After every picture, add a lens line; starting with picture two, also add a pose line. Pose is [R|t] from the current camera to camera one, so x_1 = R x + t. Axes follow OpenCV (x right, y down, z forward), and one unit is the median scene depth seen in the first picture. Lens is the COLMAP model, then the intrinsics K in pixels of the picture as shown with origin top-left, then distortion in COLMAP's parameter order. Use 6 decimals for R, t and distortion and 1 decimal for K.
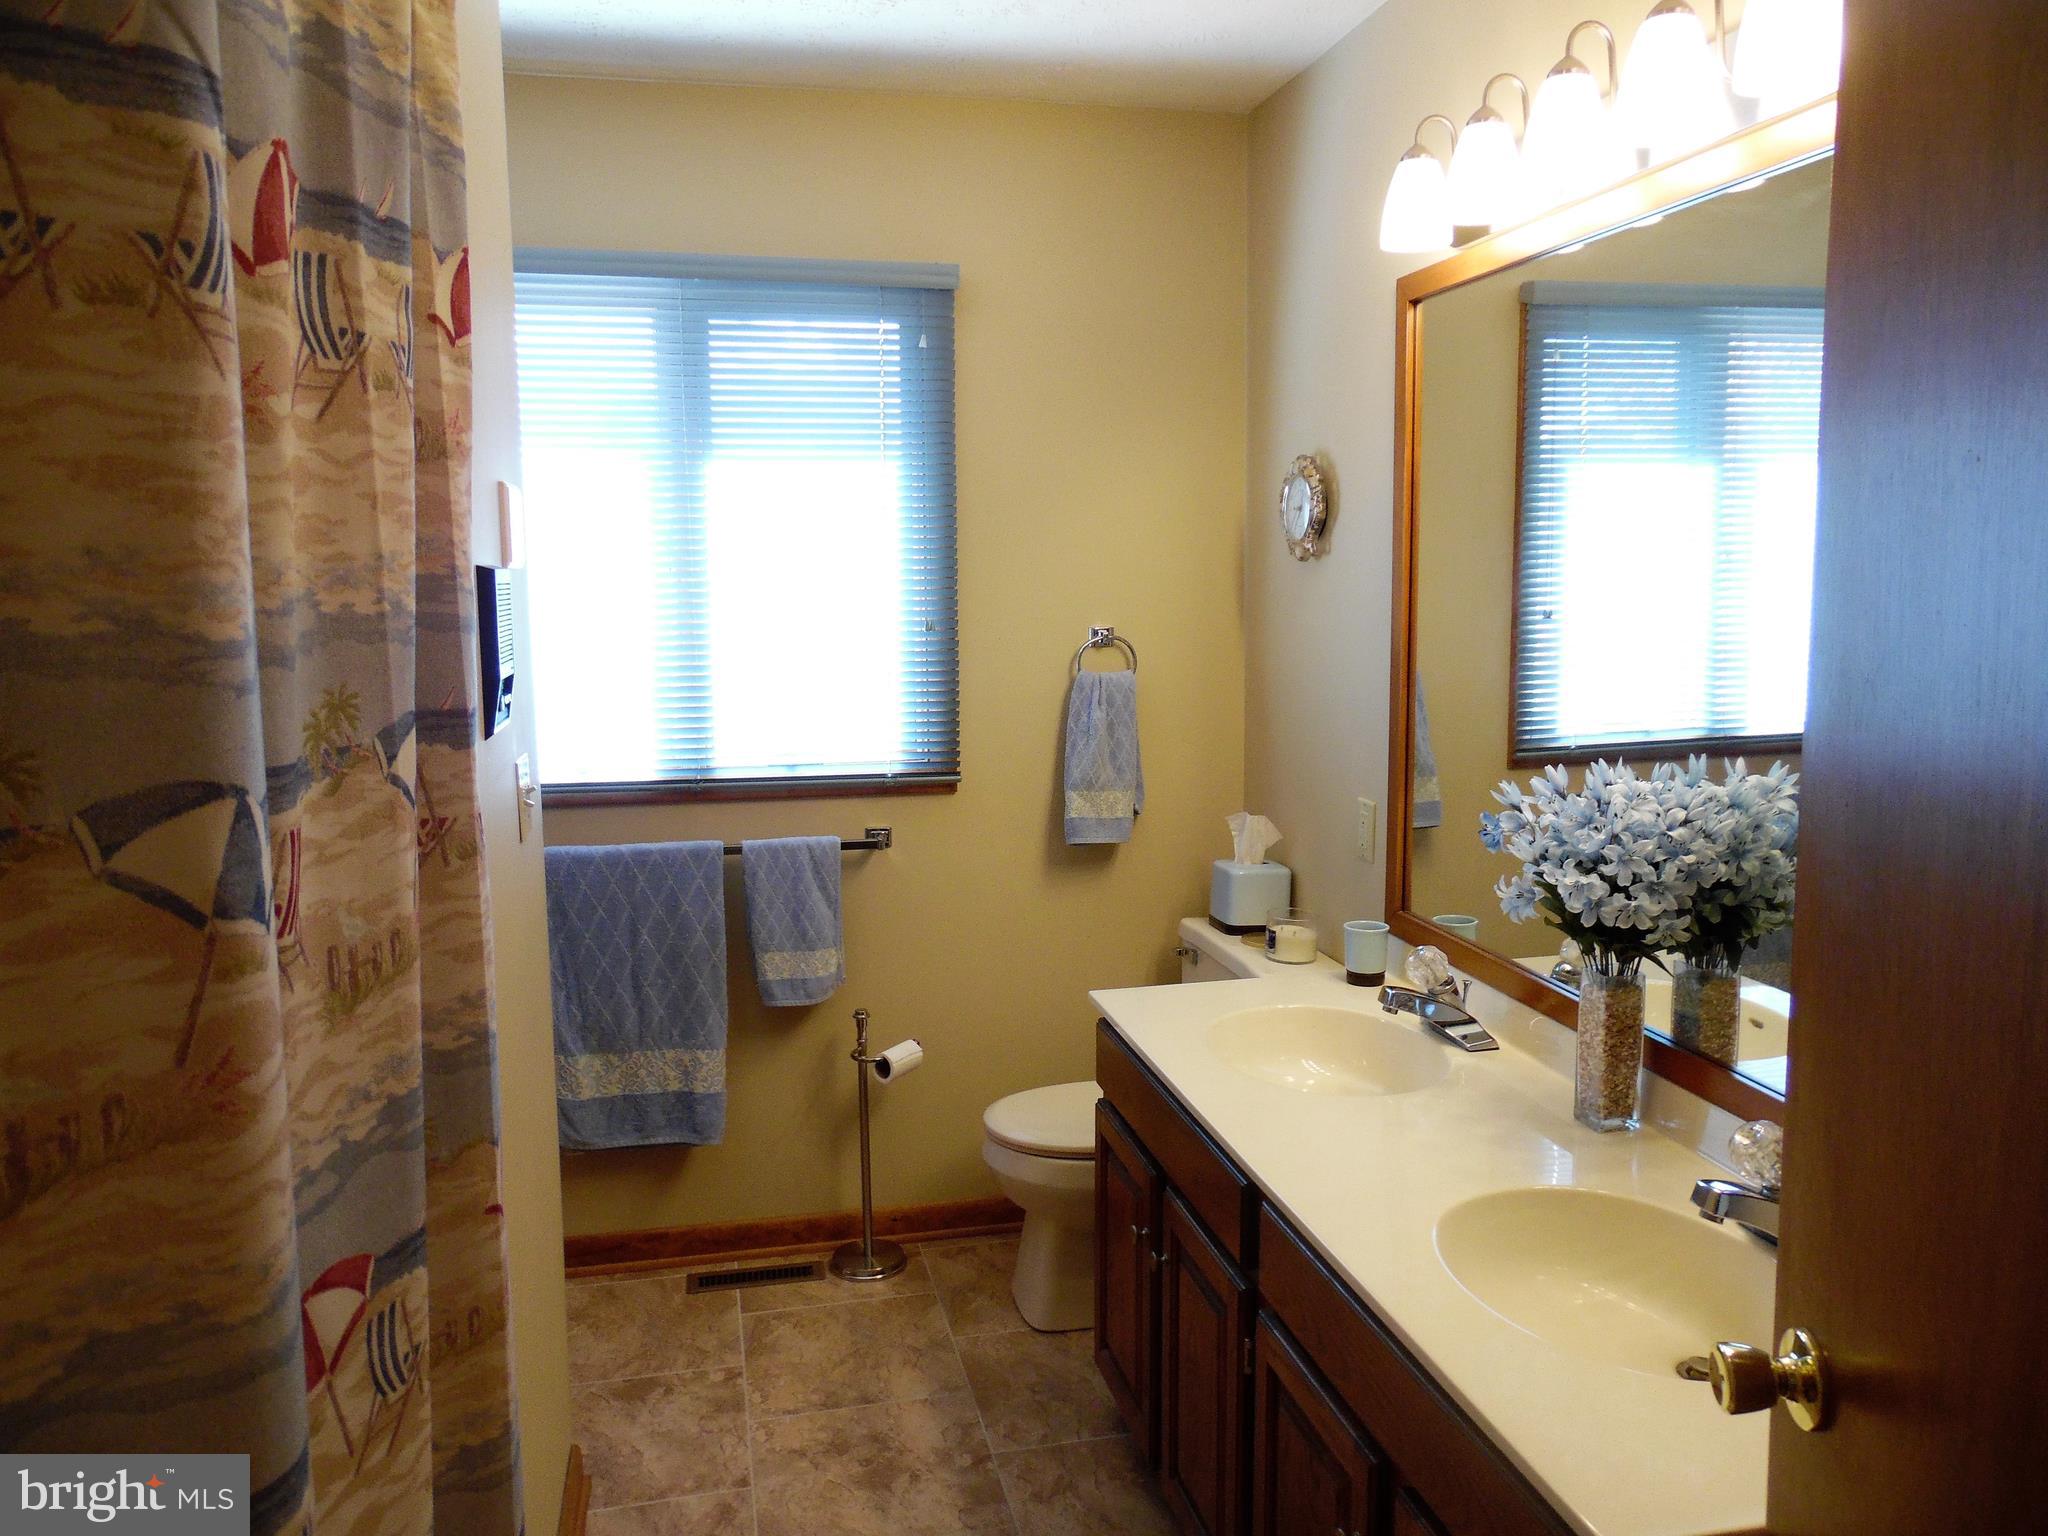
lens RADIAL K [[1549.9, 0, 1006.7], [0, 1549.9, 764.6], [0, 0, 1]] dist [-0.027803, 0.076200]
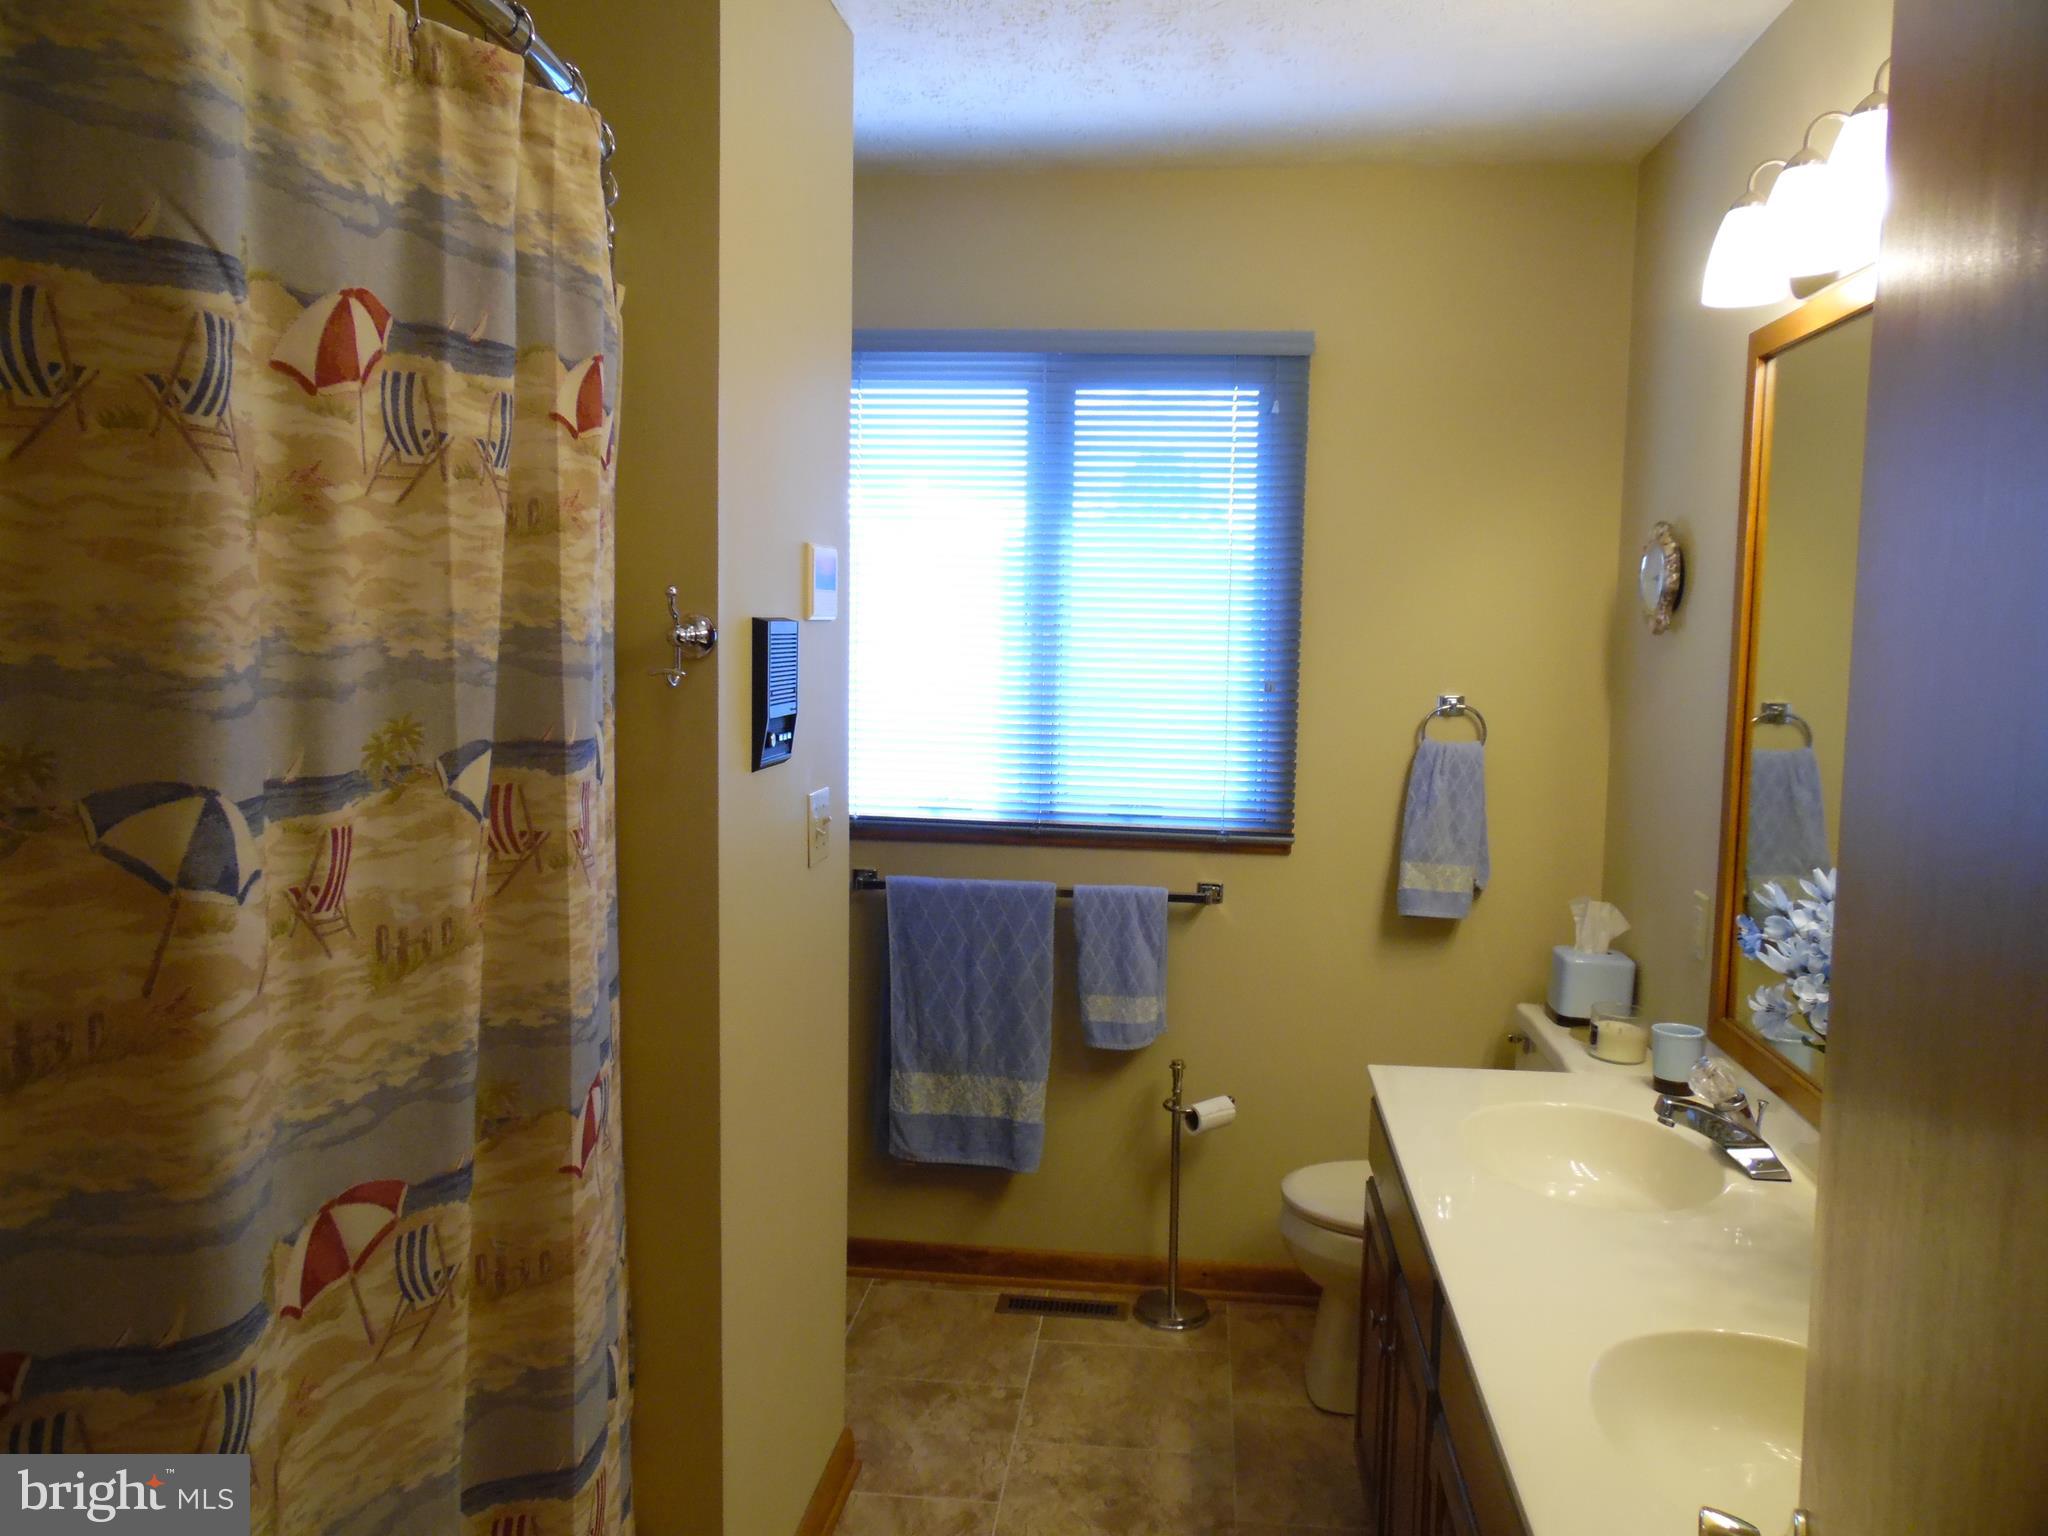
lens RADIAL K [[1549.9, 0, 1019.8], [0, 1549.9, 764.3], [0, 0, 1]] dist [-0.027803, 0.076200]
pose [[0.945415, 0.056379, -0.320954, 0.190624], [-0.067485, 0.997442, -0.023574, -0.007243], [0.318804, 0.043947, 0.946801, -0.006501]]
